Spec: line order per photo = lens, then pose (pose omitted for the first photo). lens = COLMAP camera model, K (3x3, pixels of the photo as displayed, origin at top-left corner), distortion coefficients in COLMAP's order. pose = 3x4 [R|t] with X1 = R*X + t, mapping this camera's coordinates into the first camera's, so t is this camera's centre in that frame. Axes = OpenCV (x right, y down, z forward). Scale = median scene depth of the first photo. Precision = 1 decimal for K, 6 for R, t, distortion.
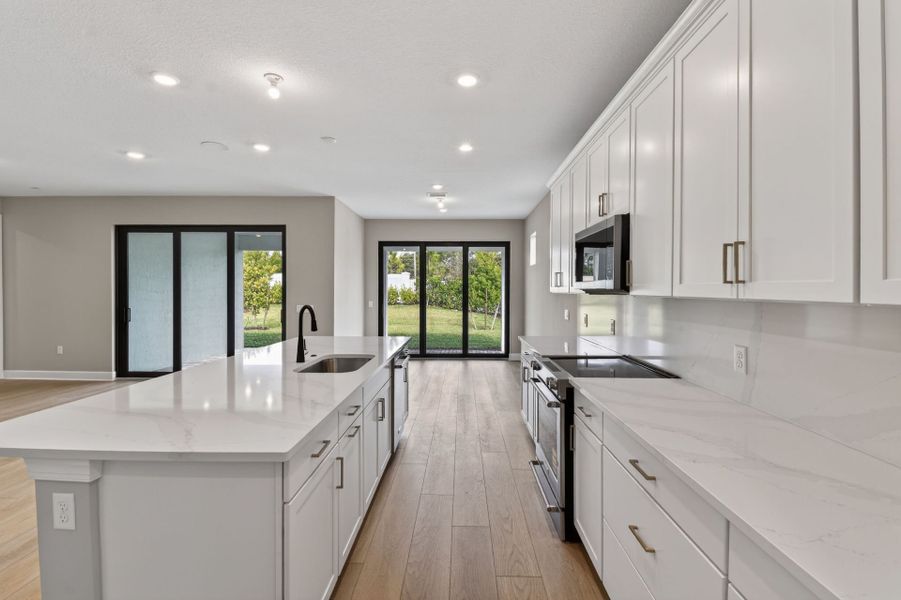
lens RADIAL K [[401.8, 0, 456.8], [0, 401.8, 298.0], [0, 0, 1]] dist [0.009782, -0.021309]
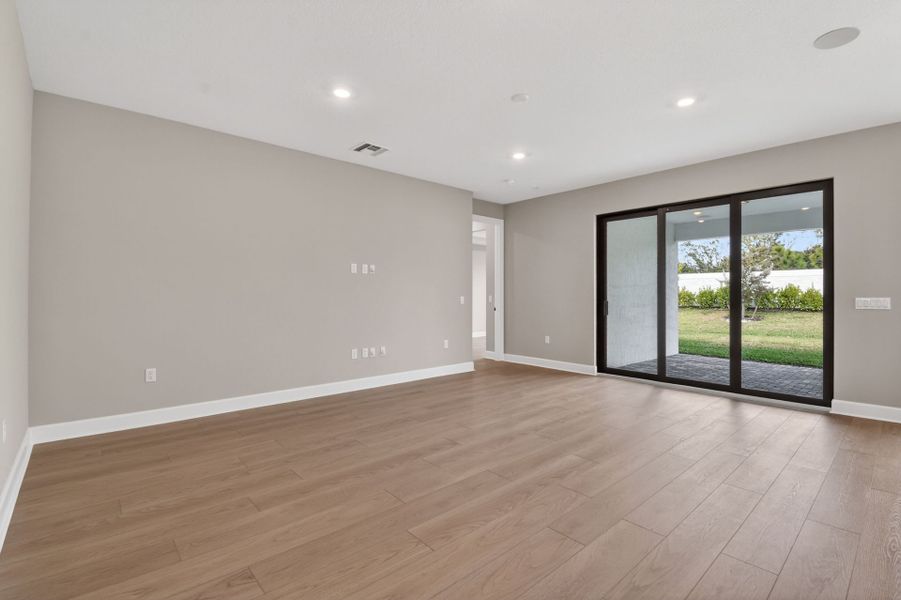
lens RADIAL K [[410.7, 0, 449.3], [0, 410.7, 284.1], [0, 0, 1]] dist [0.012113, -0.000198]
pose [[0.666475, -0.024313, -0.745131, -0.348690], [-0.010059, 0.999084, -0.041597, 0.031716], [0.745460, 0.035219, 0.665620, 0.068035]]
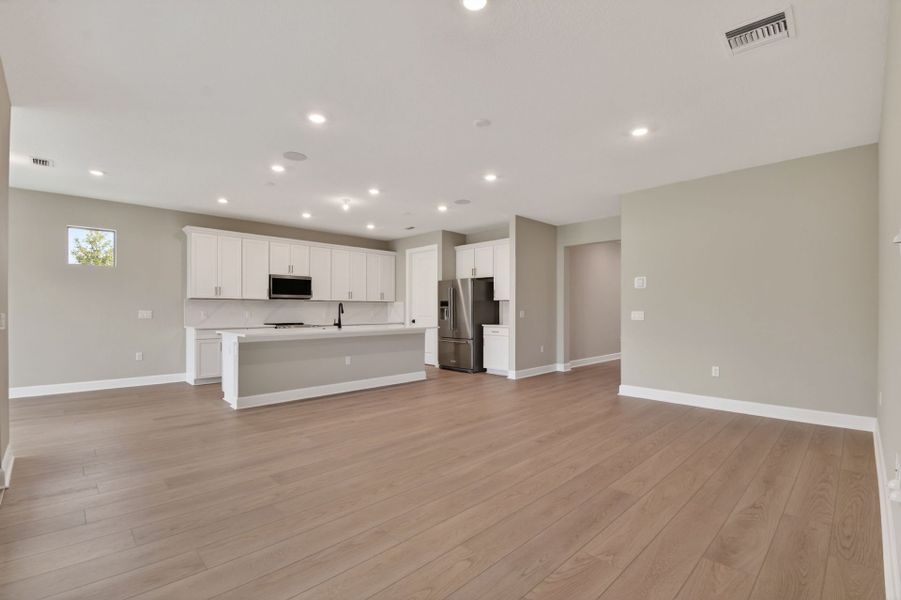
lens RADIAL K [[401.8, 0, 456.8], [0, 401.8, 298.0], [0, 0, 1]] dist [0.009782, -0.021309]
pose [[-0.715762, 0.014803, 0.698188, -1.077275], [0.009291, 0.999889, -0.011674, 0.010738], [-0.698283, -0.001869, -0.715820, 0.944981]]
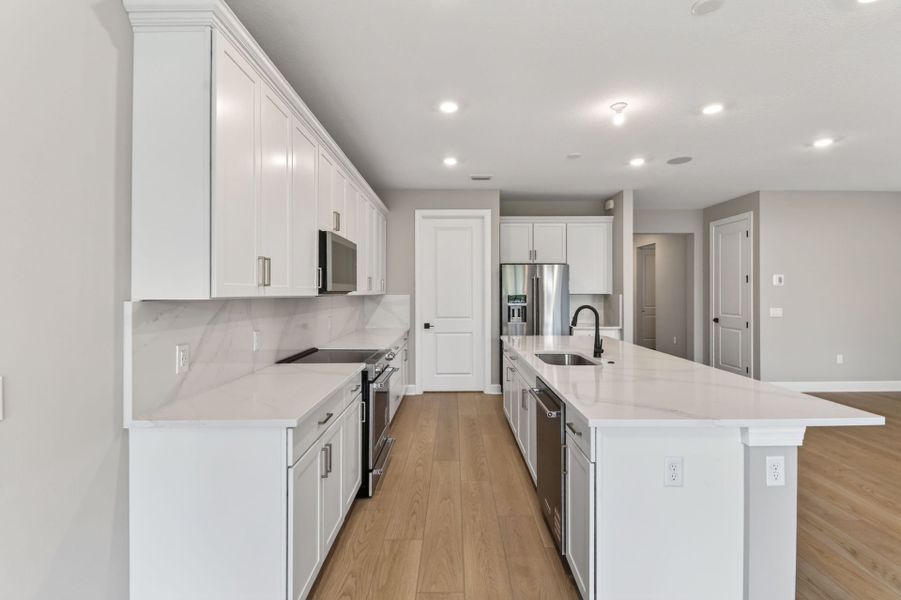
lens RADIAL K [[406.1, 0, 454.4], [0, 406.1, 305.4], [0, 0, 1]] dist [0.042022, -0.023773]
pose [[-0.999982, -0.000580, -0.005906, -0.002328], [-0.000879, 0.998706, 0.050854, -0.018086], [0.005869, 0.050858, -0.998689, 0.949087]]
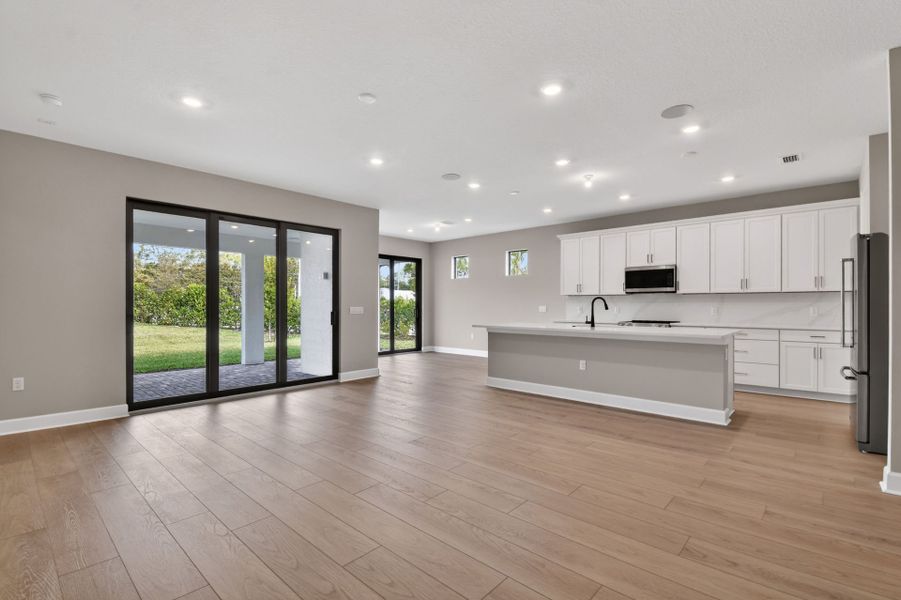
lens RADIAL K [[411.2, 0, 453.9], [0, 411.2, 298.6], [0, 0, 1]] dist [0.038692, -0.023415]
pose [[0.666138, 0.006768, 0.745798, -1.022373], [0.017584, 0.999538, -0.024777, 0.027458], [-0.745621, 0.029619, 0.665711, 0.073357]]
